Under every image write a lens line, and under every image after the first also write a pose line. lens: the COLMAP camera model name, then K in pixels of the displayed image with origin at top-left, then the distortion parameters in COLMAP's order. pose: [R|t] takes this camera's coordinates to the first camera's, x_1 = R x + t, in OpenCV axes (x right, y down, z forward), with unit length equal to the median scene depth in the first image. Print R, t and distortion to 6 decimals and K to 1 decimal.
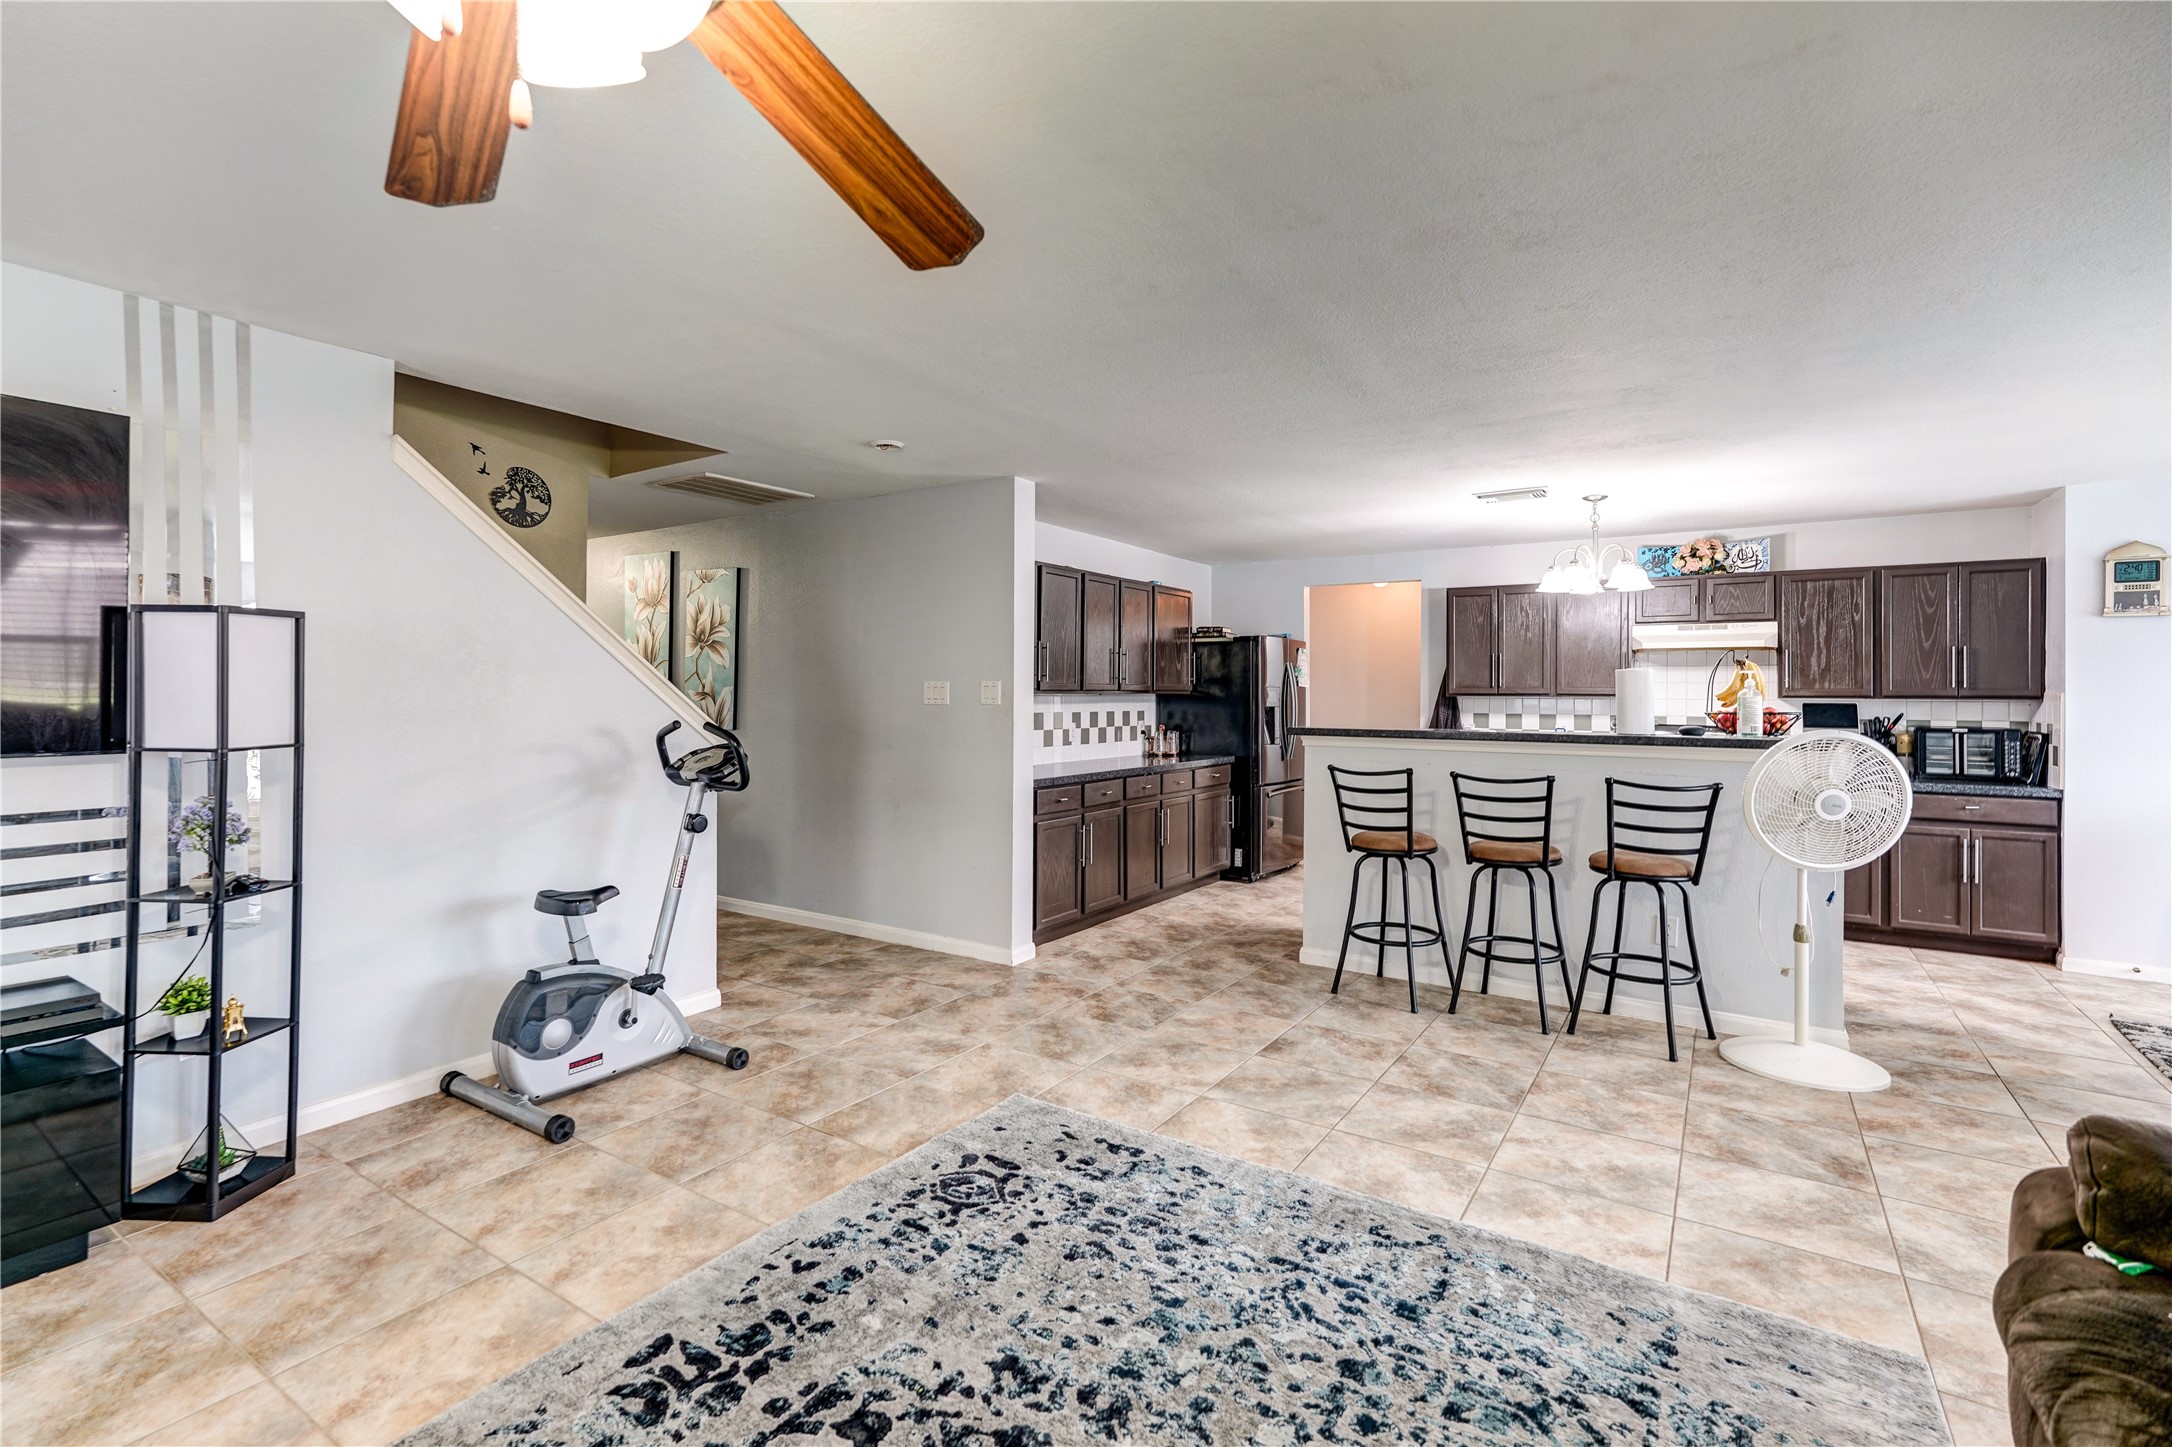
lens RADIAL K [[973.8, 0, 1071.1], [0, 973.8, 691.6], [0, 0, 1]] dist [-0.004592, 0.009909]
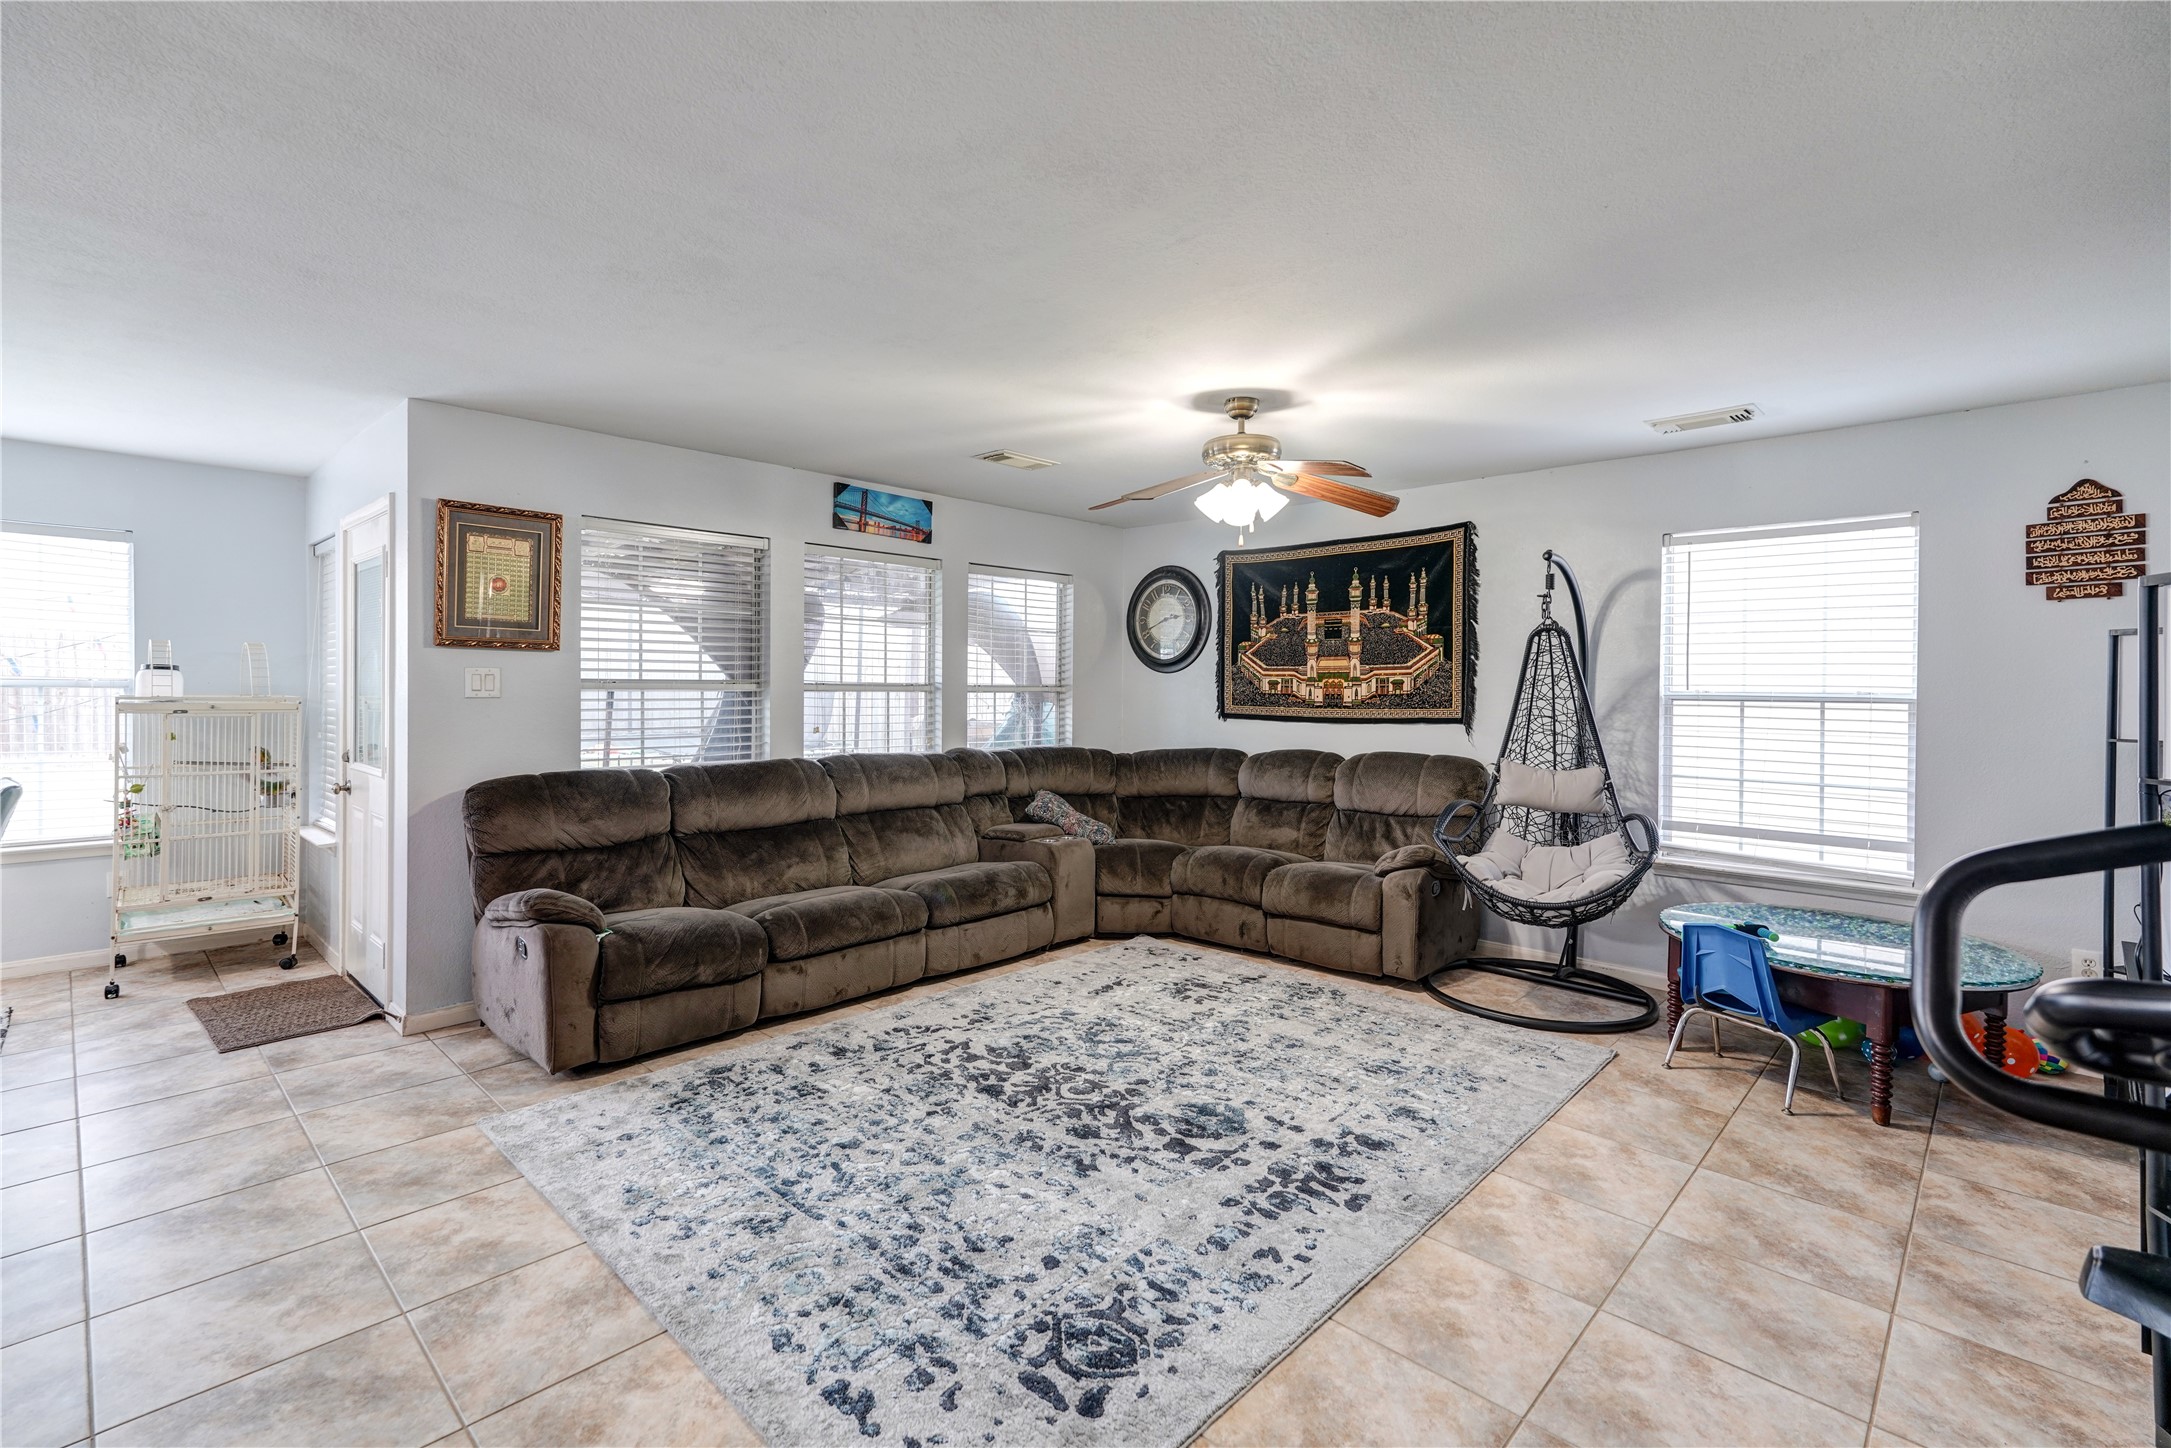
lens RADIAL K [[973.4, 0, 1102.4], [0, 973.4, 692.4], [0, 0, 1]] dist [-0.004592, 0.009909]
pose [[-0.987192, -0.014816, 0.158847, -0.119686], [-0.013745, 0.999875, 0.007839, 0.001289], [-0.158944, 0.005555, -0.987272, 0.943304]]
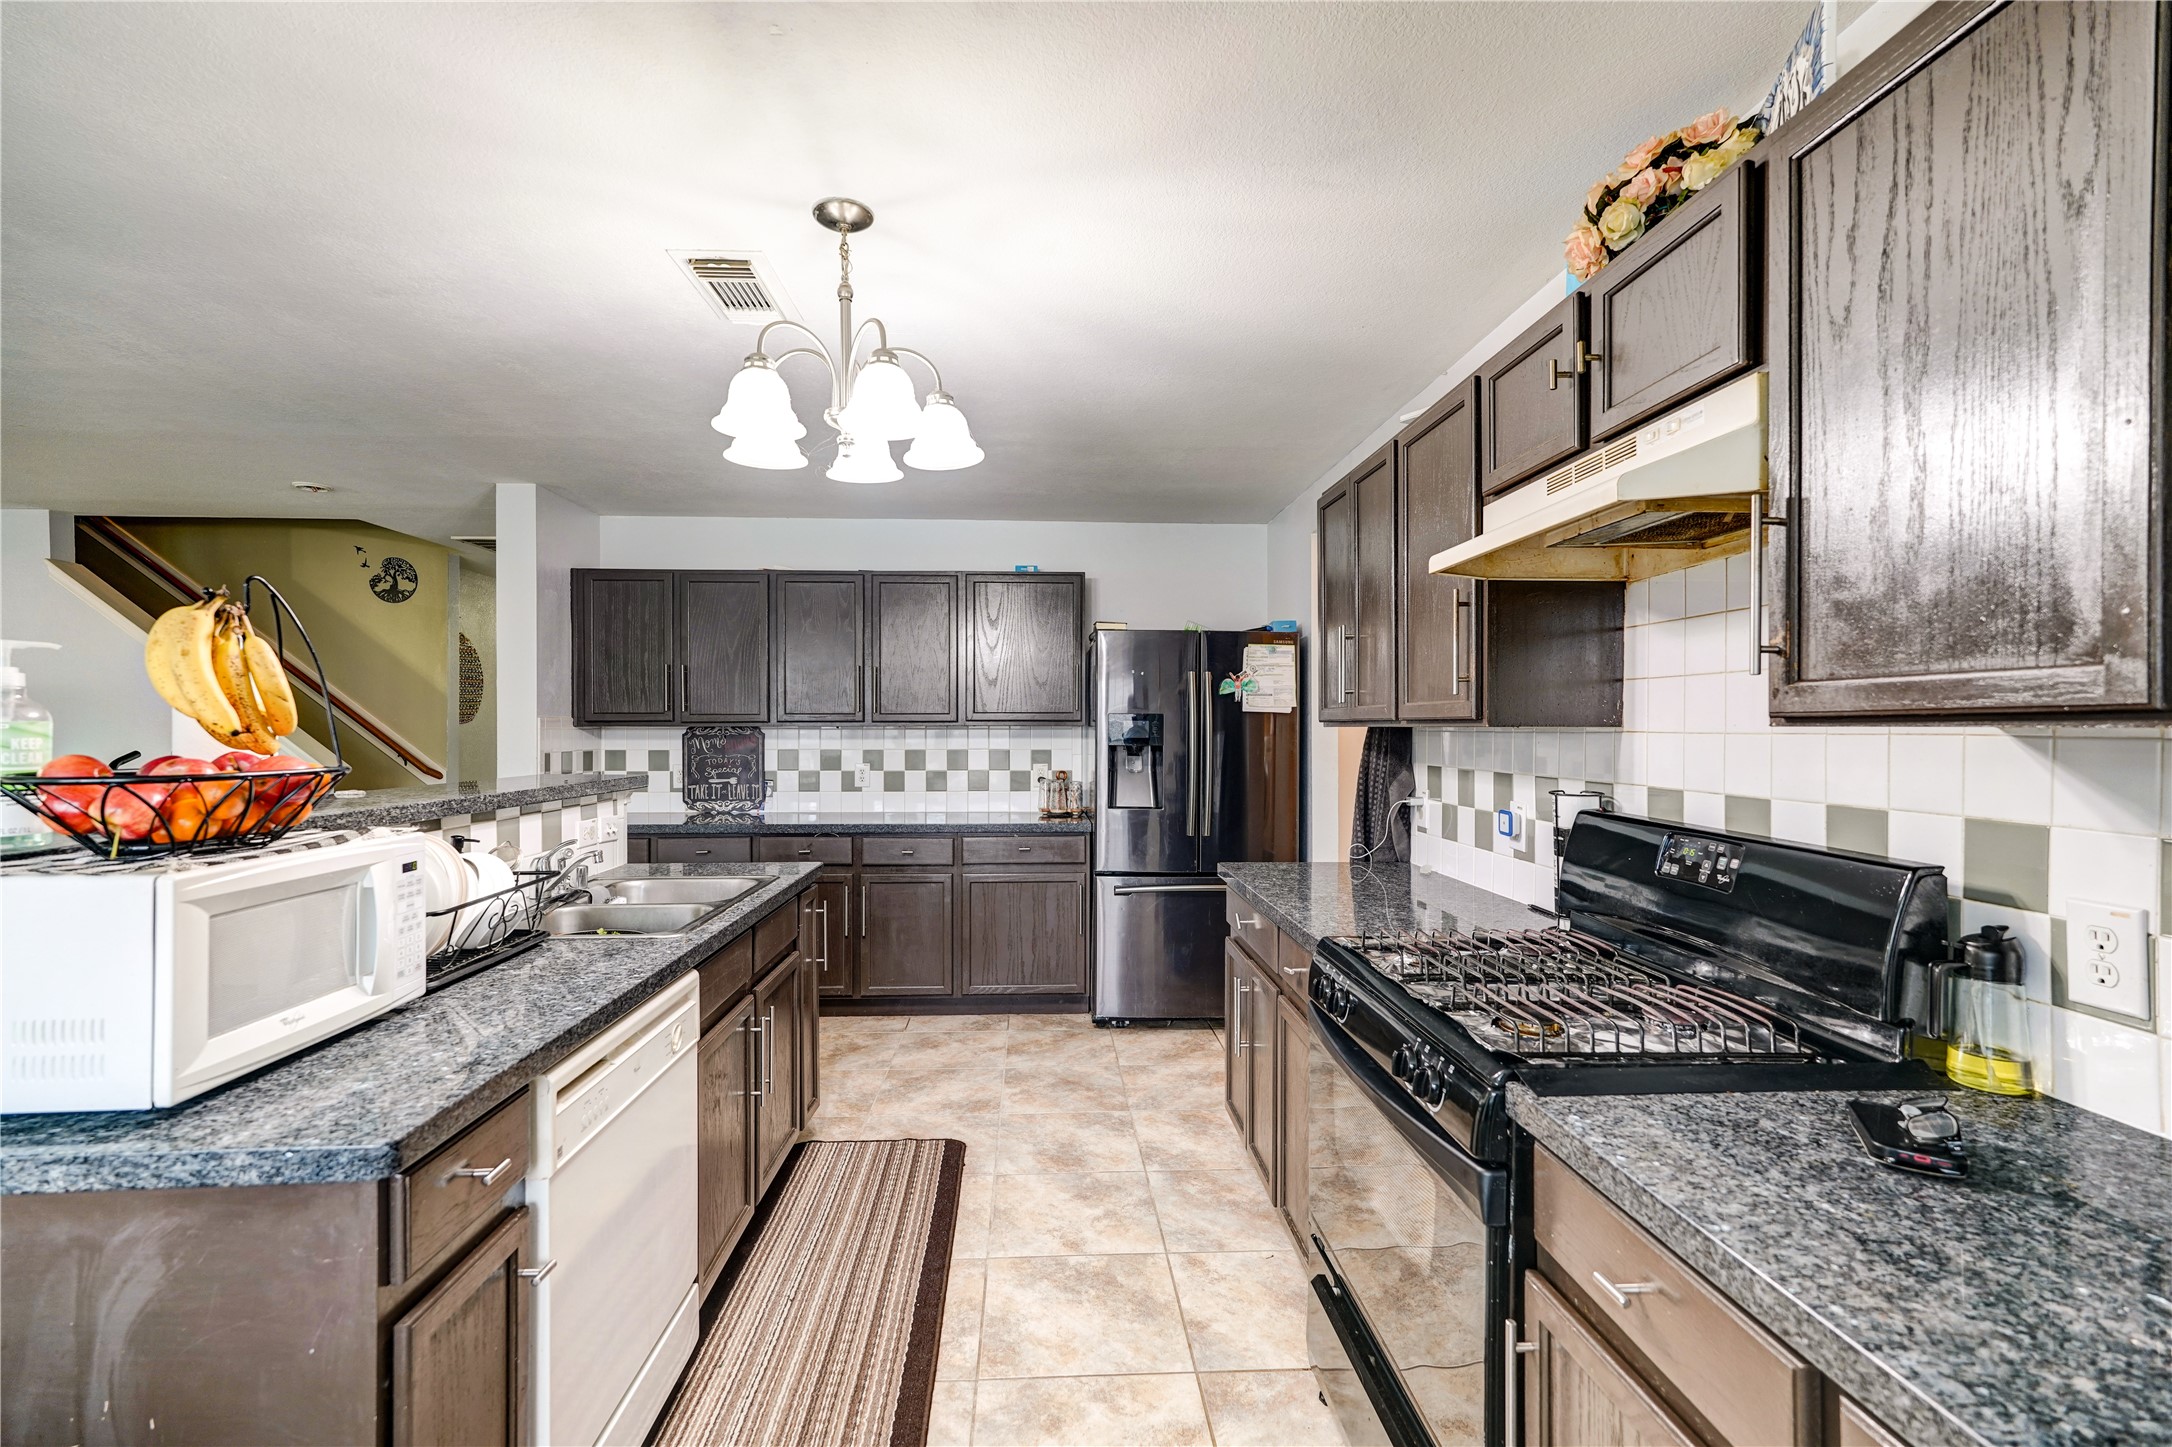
lens RADIAL K [[973.8, 0, 1038.2], [0, 973.8, 728.5], [0, 0, 1]] dist [-0.004592, 0.009909]
pose [[0.582149, -0.003209, -0.813075, 0.962139], [0.005011, 0.999987, -0.000359, 0.007093], [0.813066, -0.003865, 0.582158, 0.884706]]
